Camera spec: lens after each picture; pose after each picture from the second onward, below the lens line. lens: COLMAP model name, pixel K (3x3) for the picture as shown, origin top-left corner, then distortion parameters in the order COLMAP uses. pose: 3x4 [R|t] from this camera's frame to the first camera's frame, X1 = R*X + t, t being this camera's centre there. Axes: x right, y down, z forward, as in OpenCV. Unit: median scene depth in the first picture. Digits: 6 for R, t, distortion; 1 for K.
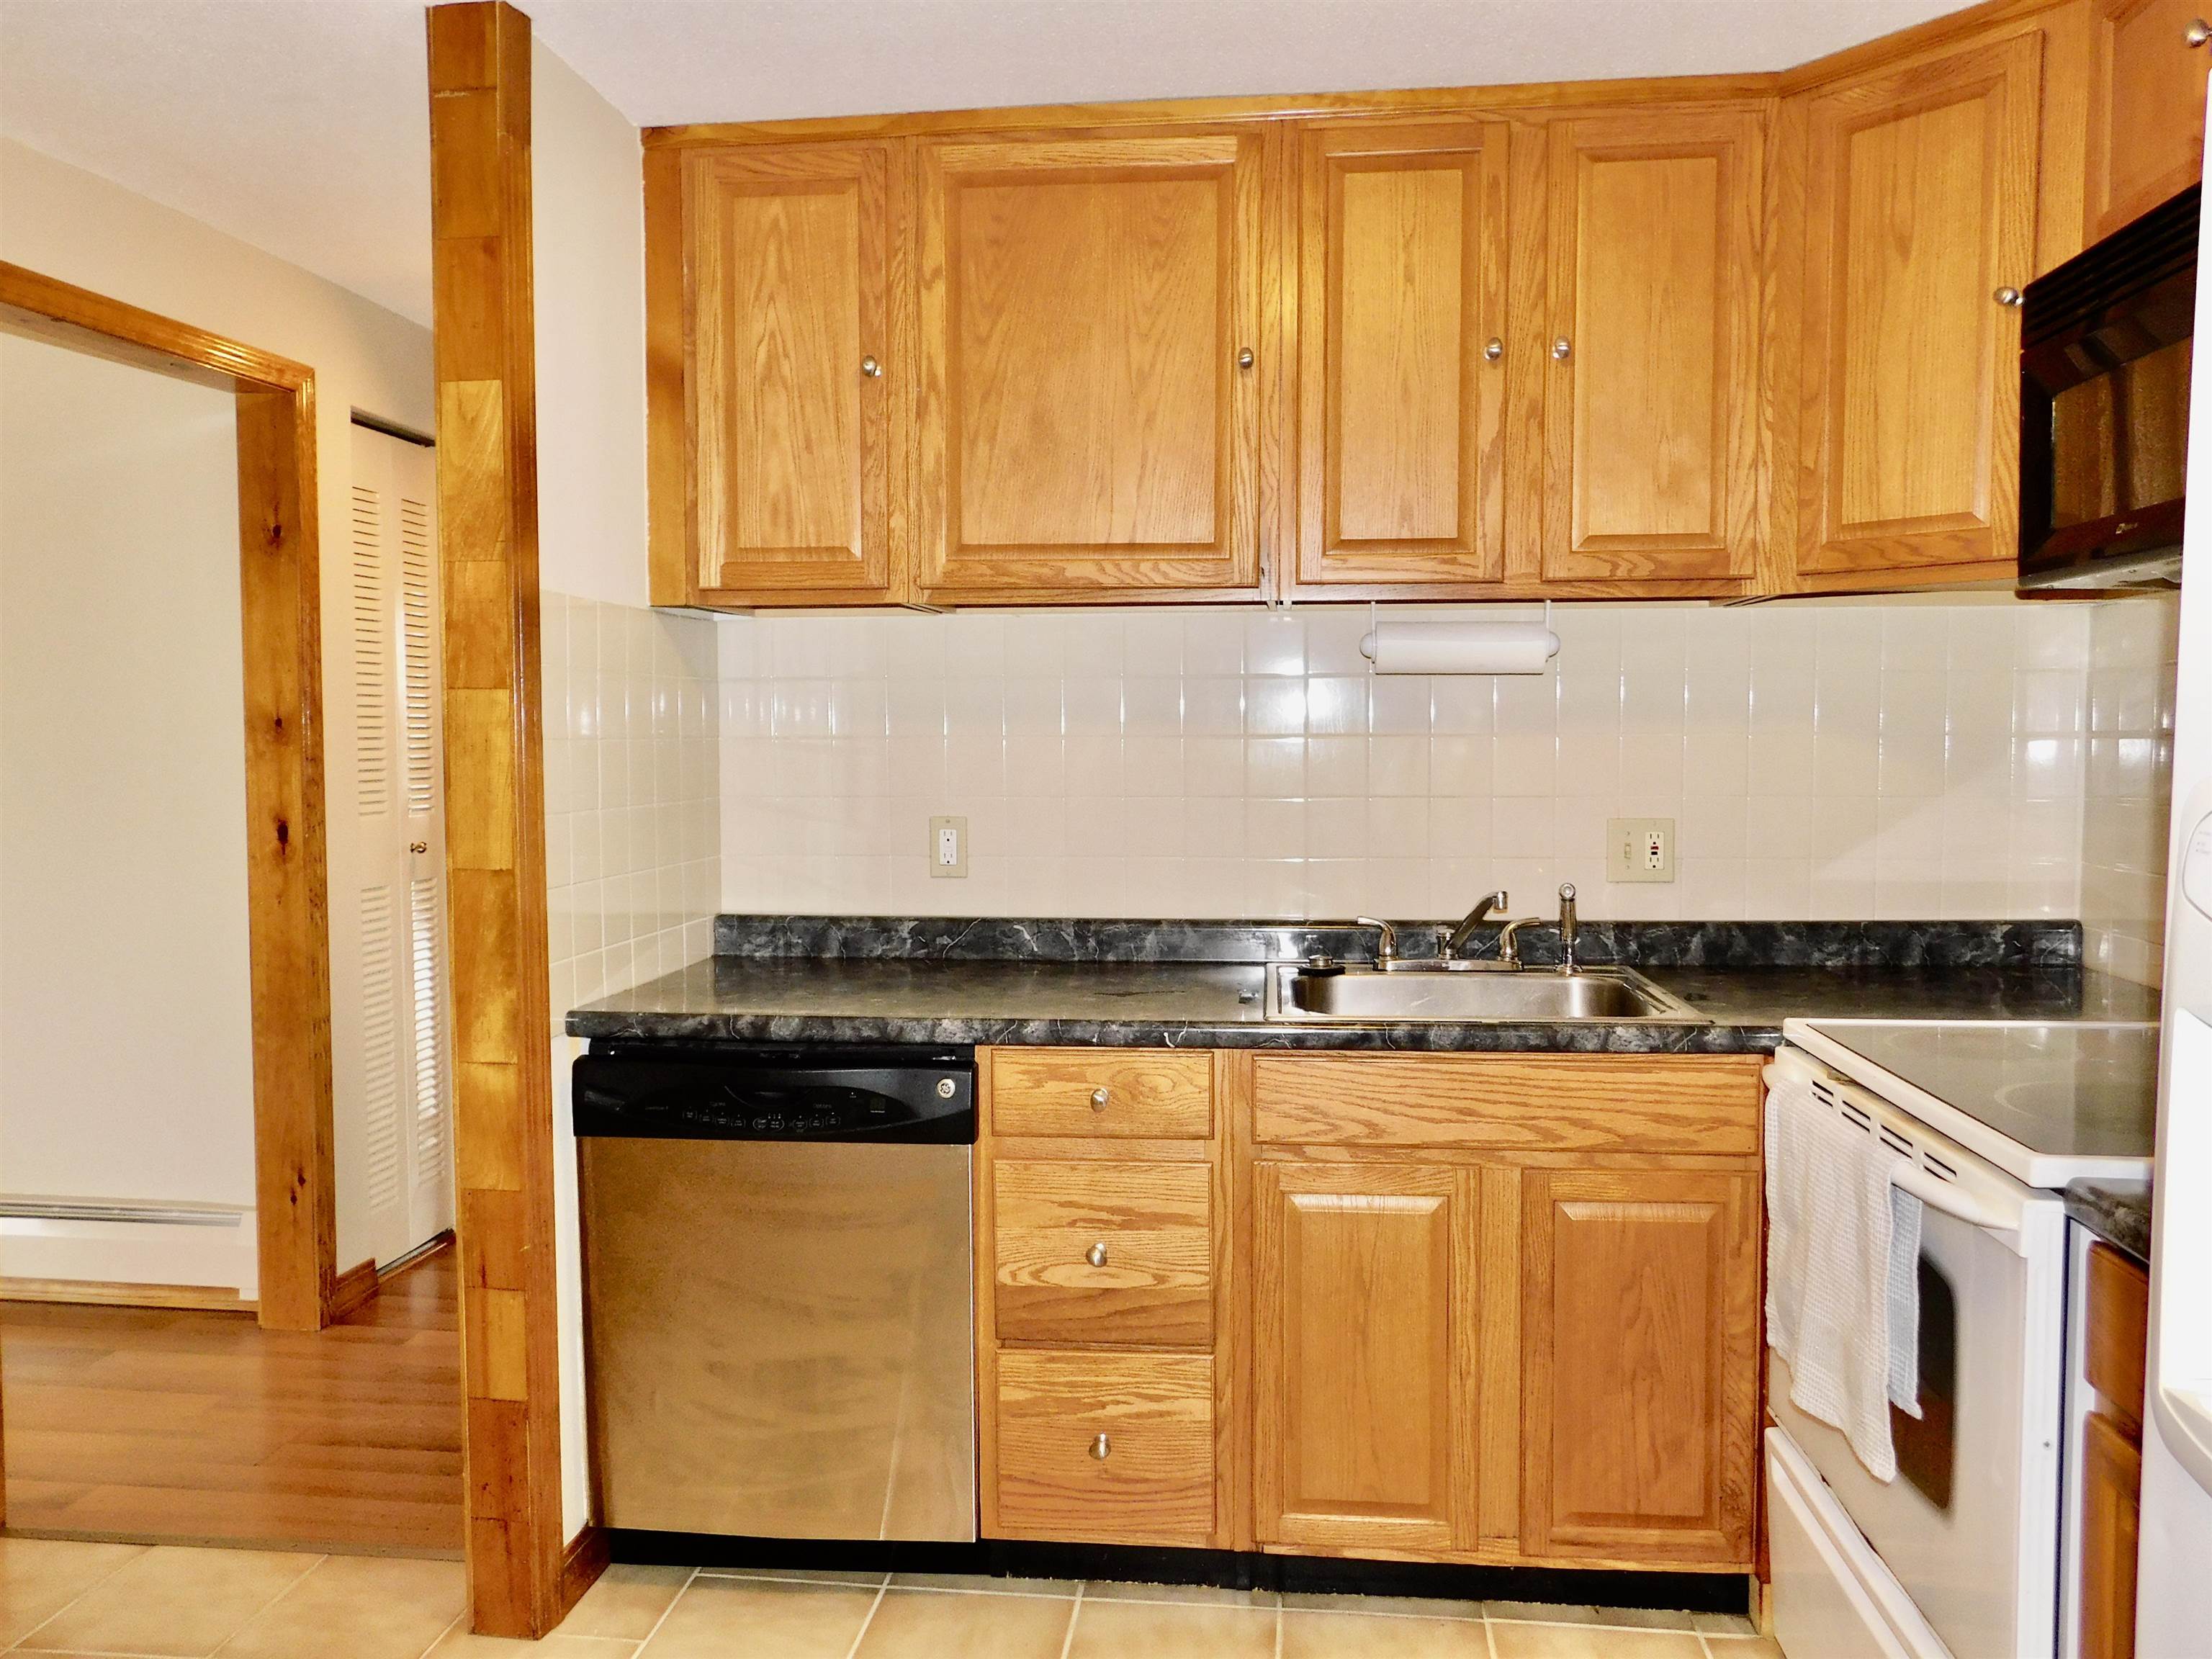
lens RADIAL K [[1730.1, 0, 1102.0], [0, 1730.1, 798.4], [0, 0, 1]] dist [-0.033431, 0.005444]
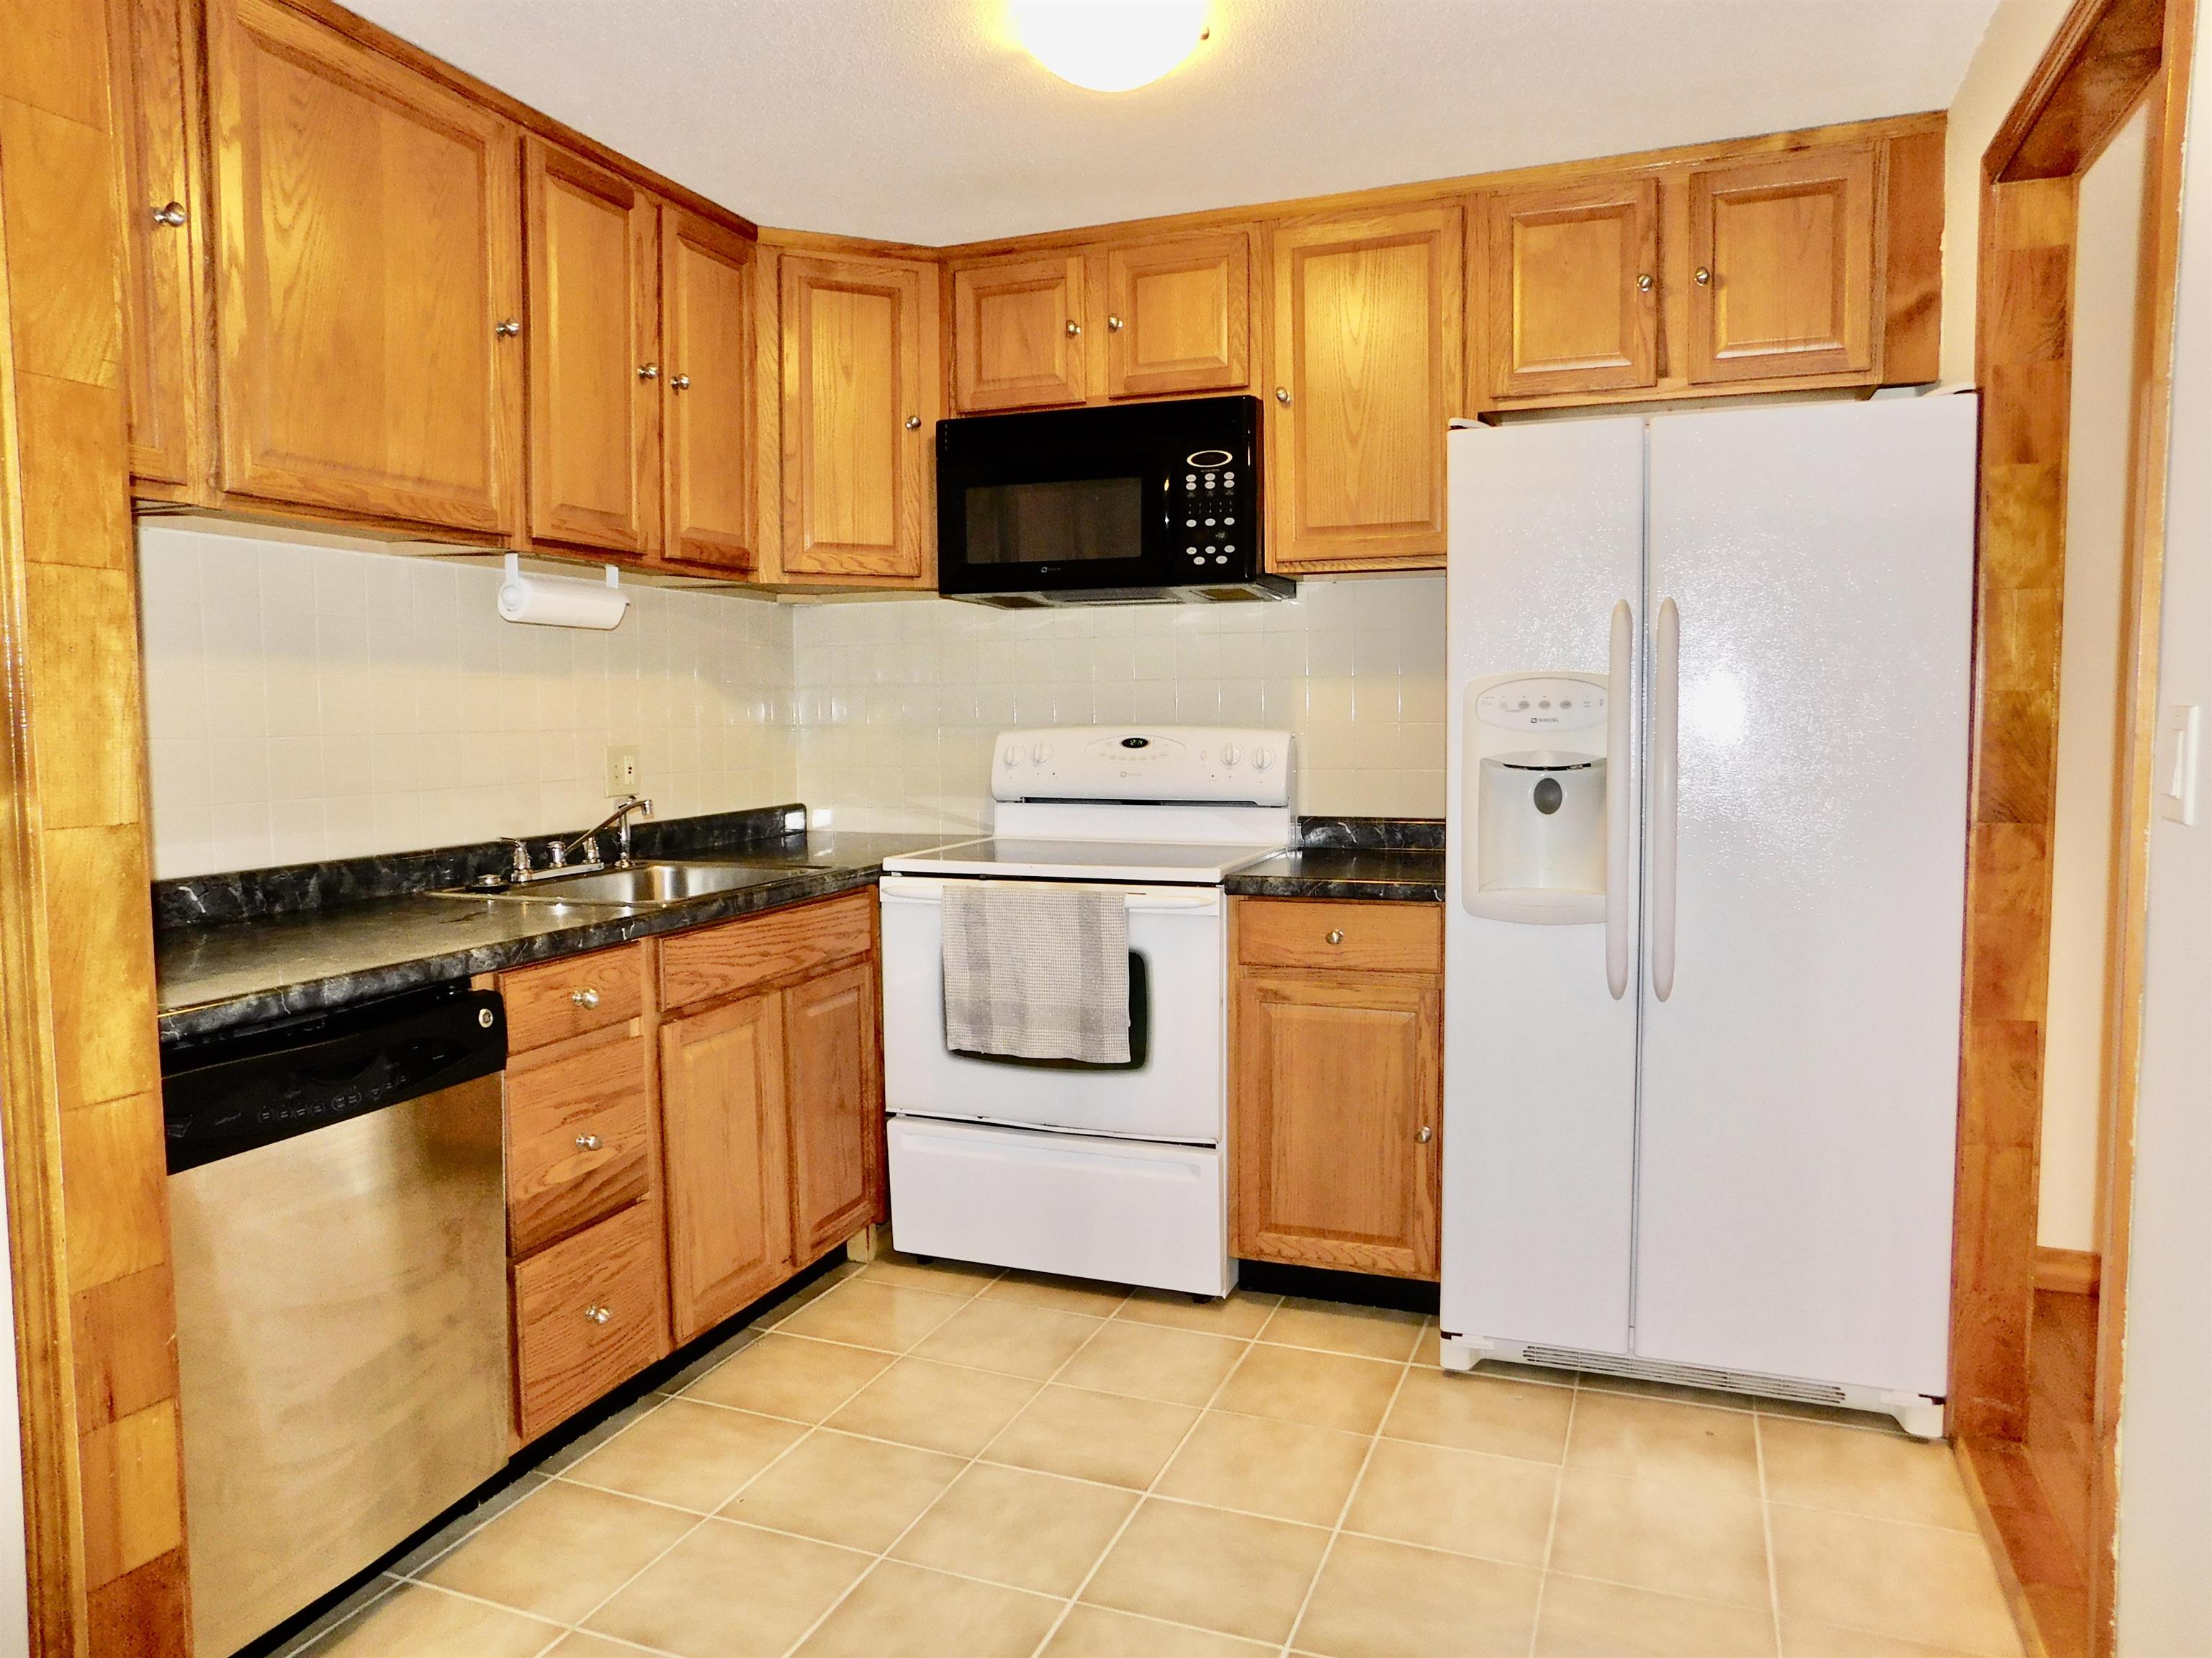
lens RADIAL K [[1437.5, 0, 1106.0], [0, 1437.5, 829.0], [0, 0, 1]] dist [-0.040571, 0.002426]
pose [[0.259645, -0.074698, 0.962811, -0.764375], [0.050049, 0.996705, 0.063831, 0.026019], [-0.964406, 0.031615, 0.262528, 0.436890]]
